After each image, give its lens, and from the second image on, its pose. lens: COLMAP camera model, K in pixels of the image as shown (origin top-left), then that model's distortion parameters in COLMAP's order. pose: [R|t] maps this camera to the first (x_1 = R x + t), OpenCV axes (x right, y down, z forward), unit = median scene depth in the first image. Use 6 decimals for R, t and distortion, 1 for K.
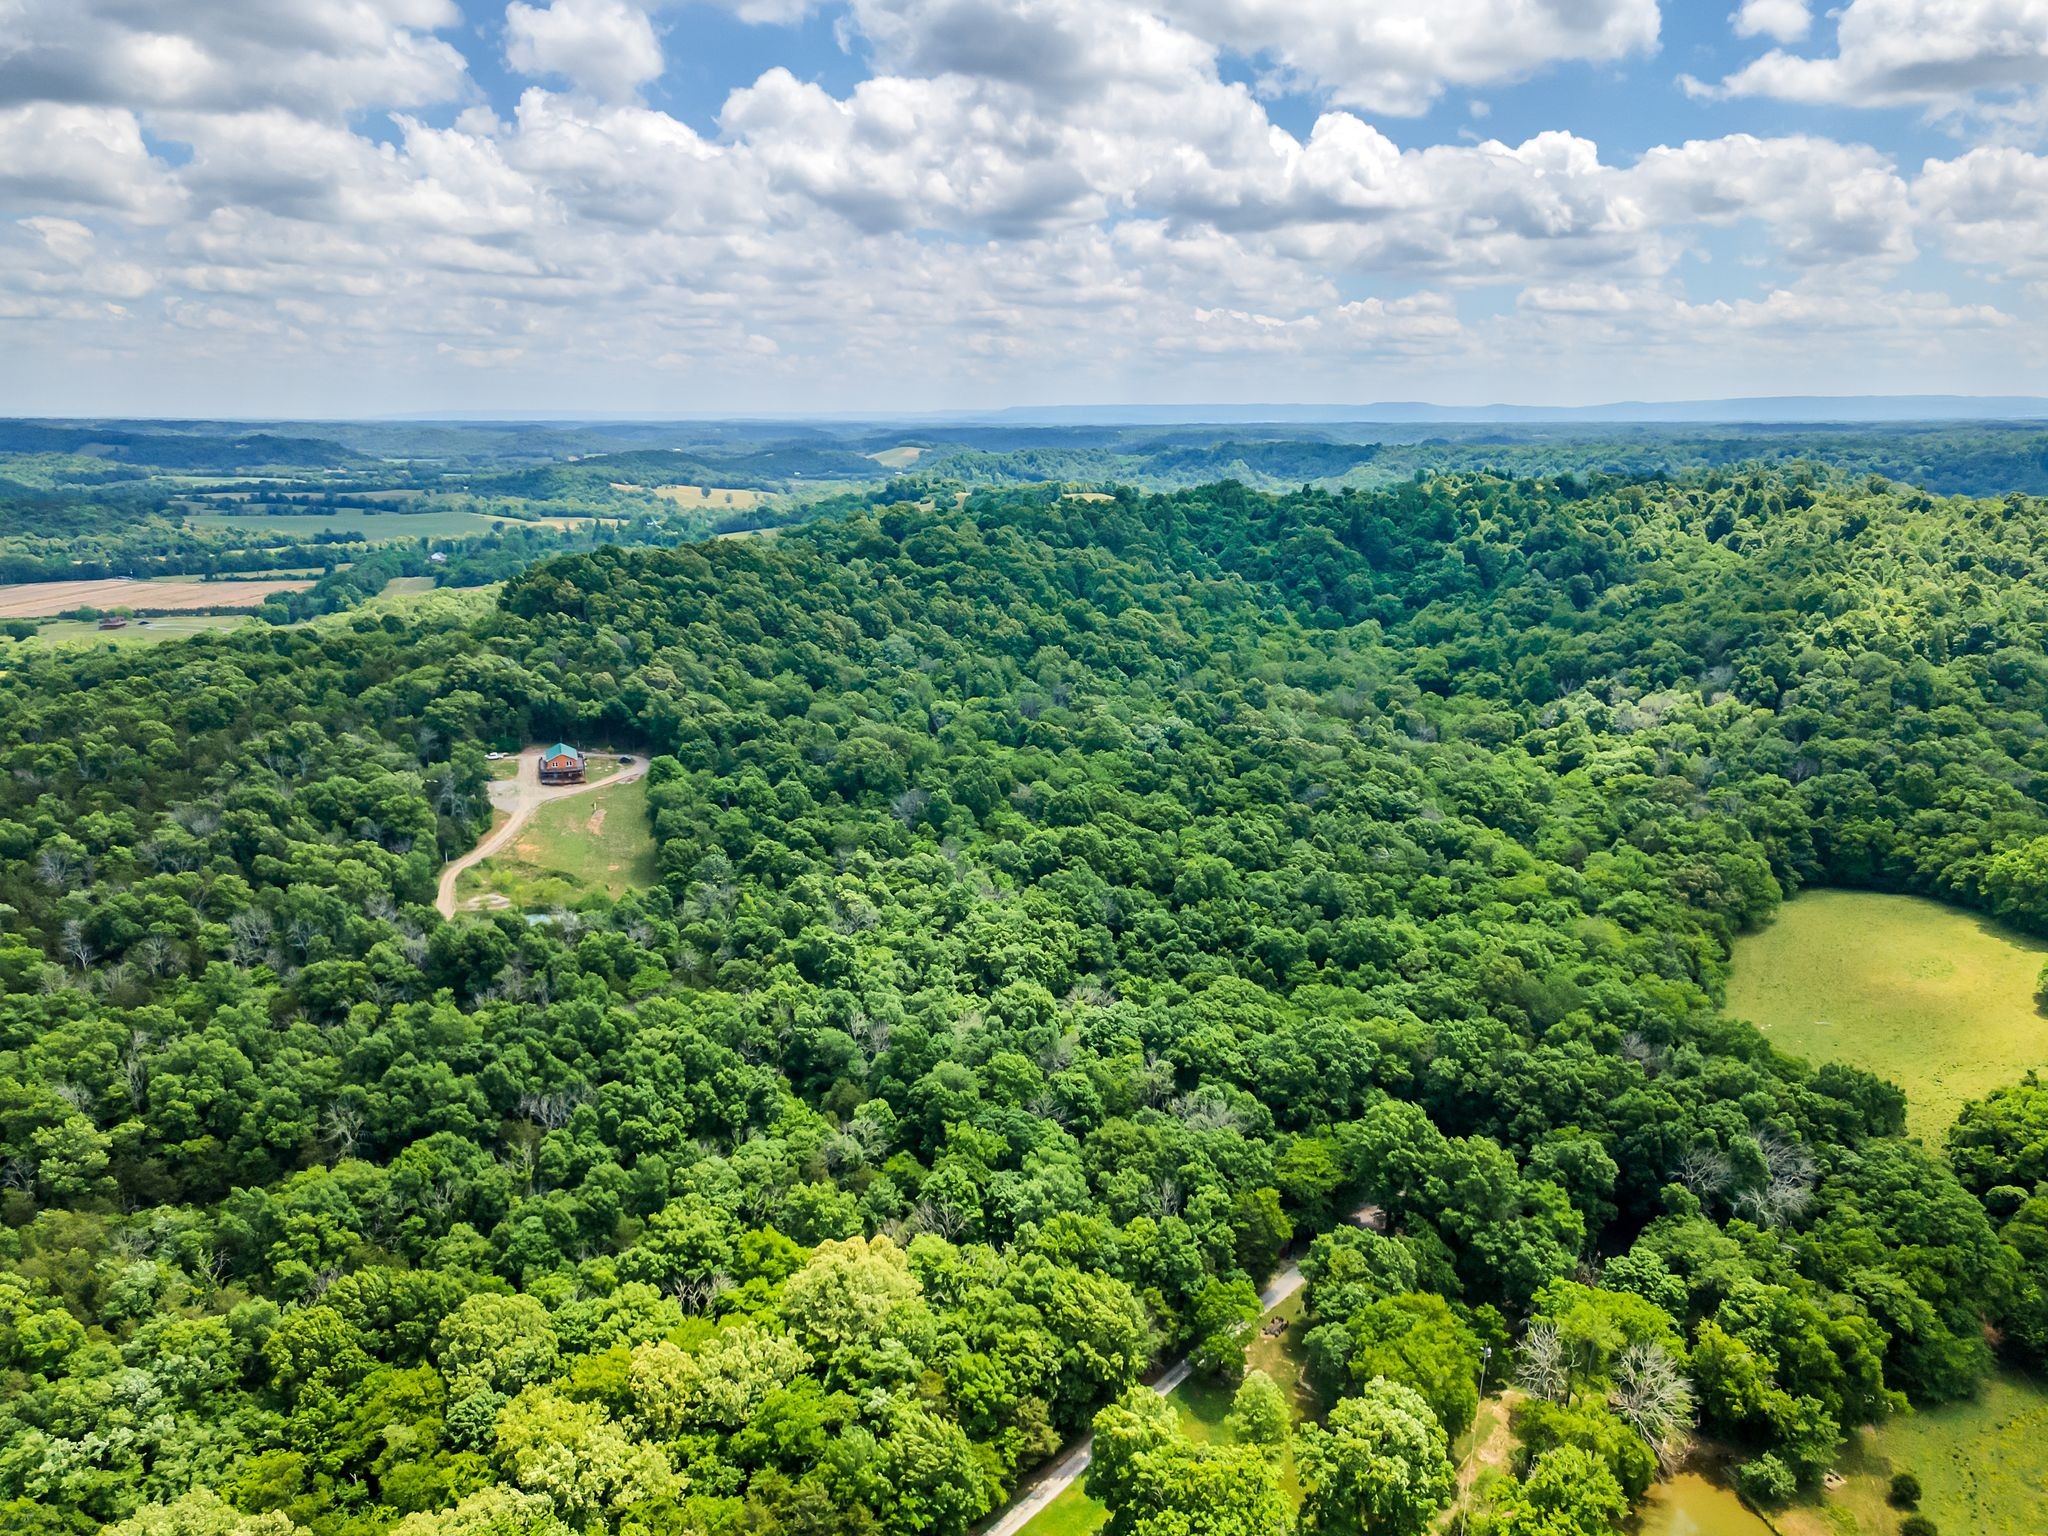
lens RADIAL K [[1692.4, 0, 1024.0], [0, 1692.4, 768.0], [0, 0, 1]] dist [0.020820, 0.086705]
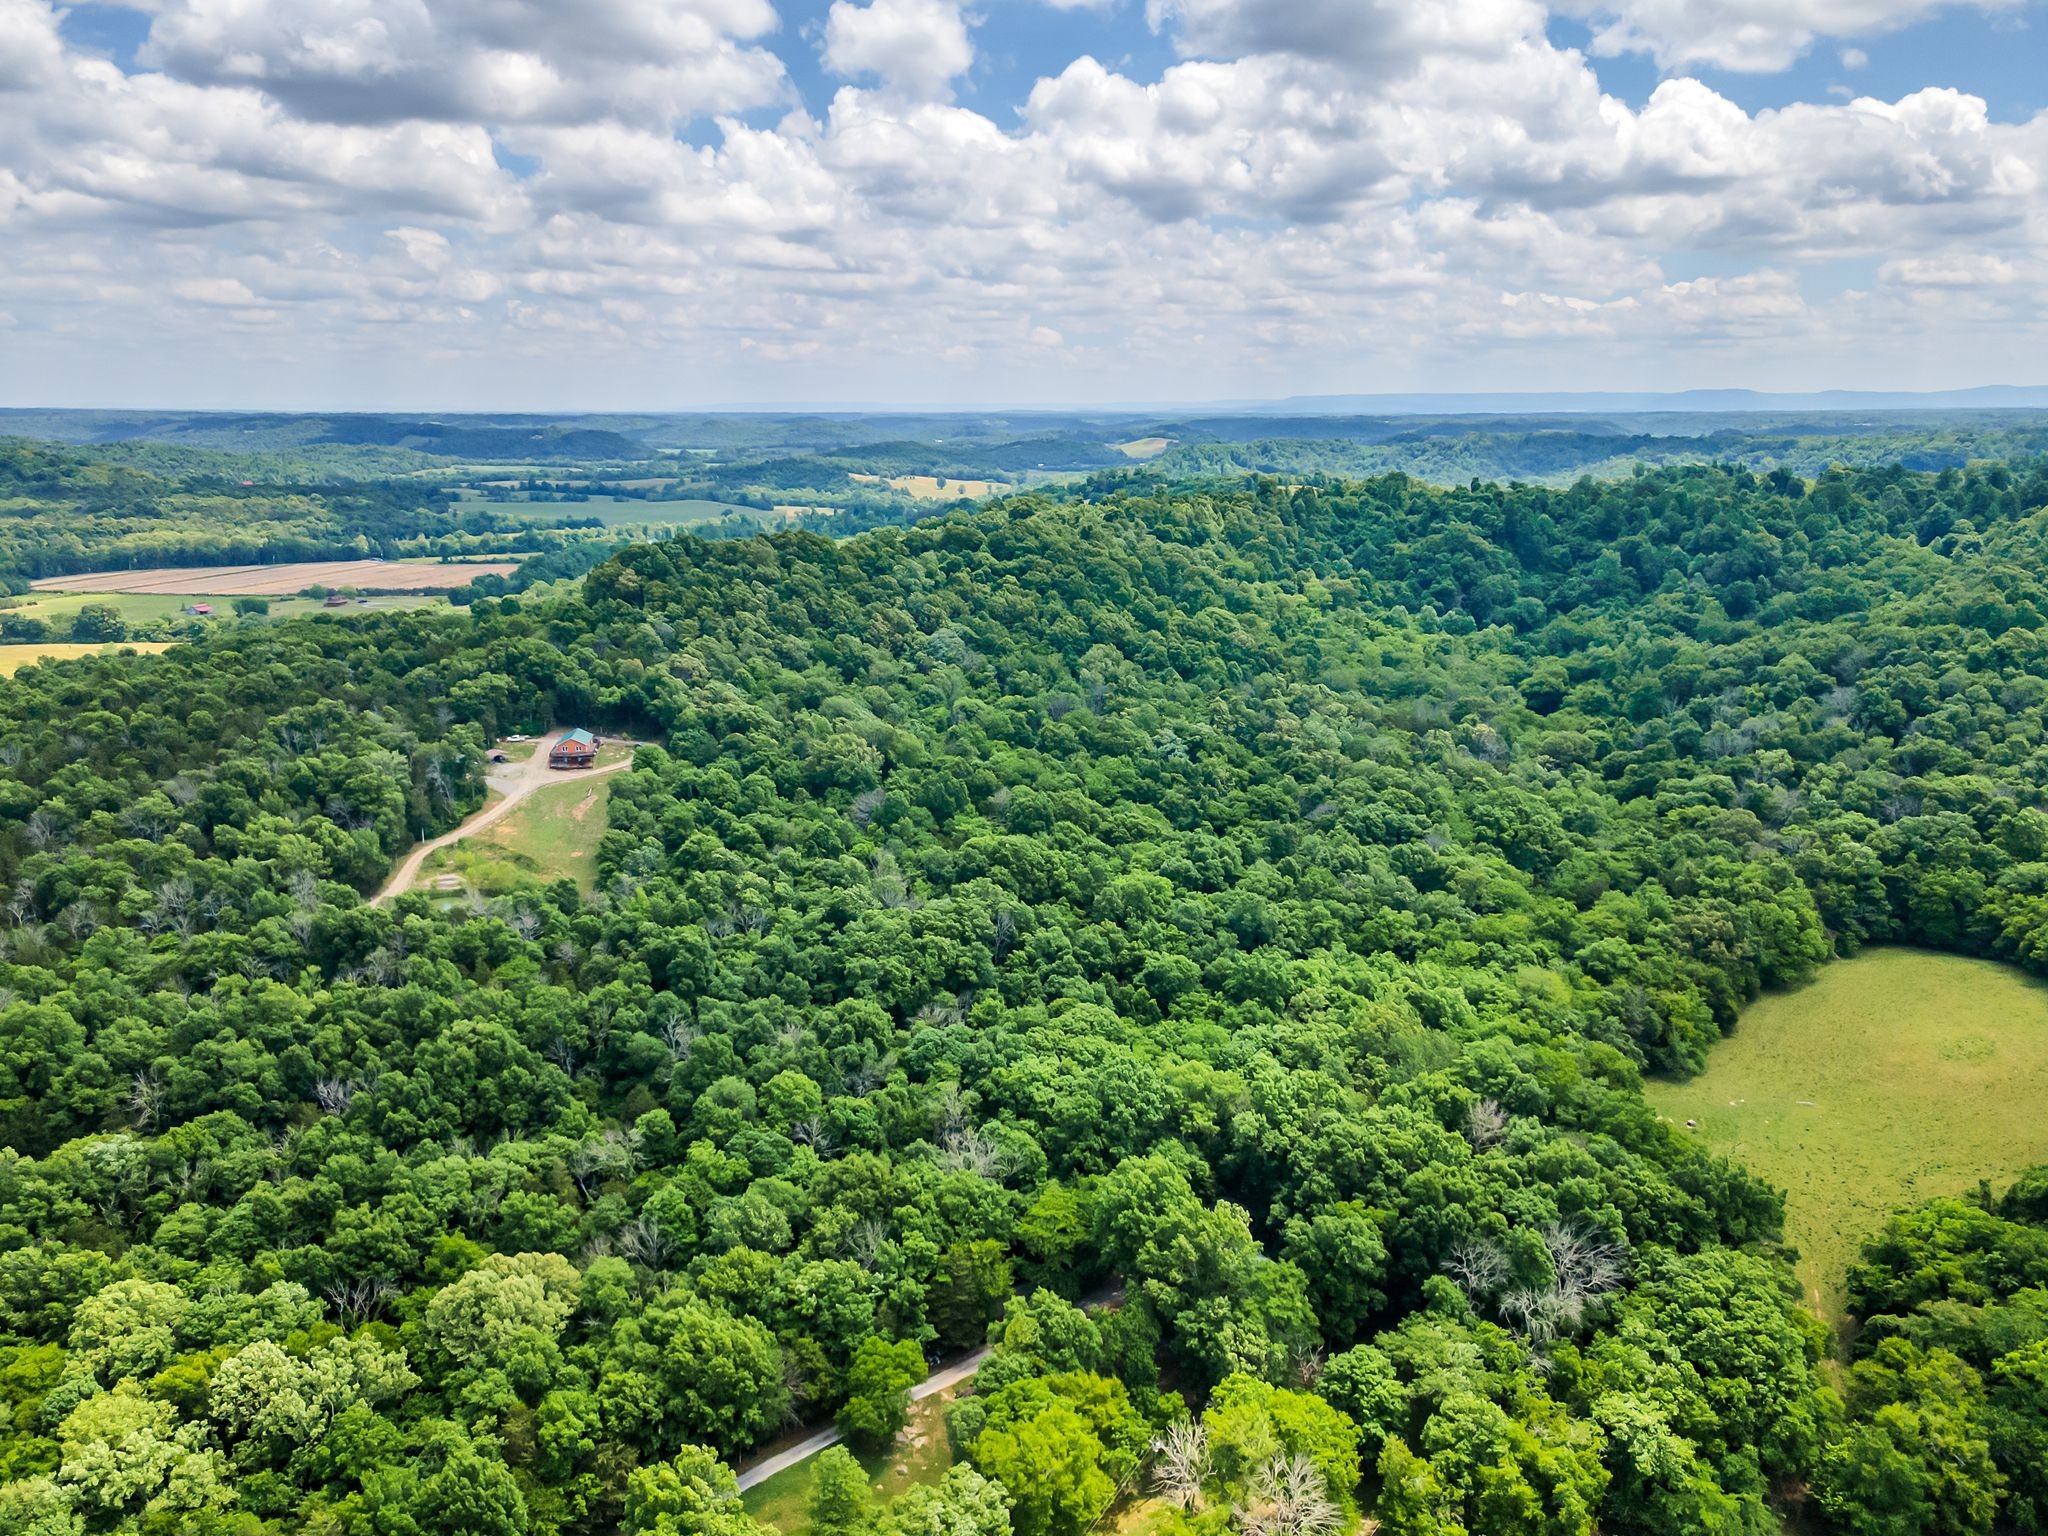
lens RADIAL K [[1697.2, 0, 1043.7], [0, 1697.2, 774.9], [0, 0, 1]] dist [0.019530, 0.087388]
pose [[0.980610, 0.040823, -0.191672, 0.180373], [-0.039277, 0.999158, 0.011857, -0.008993], [0.191995, -0.004099, 0.981387, 0.052593]]
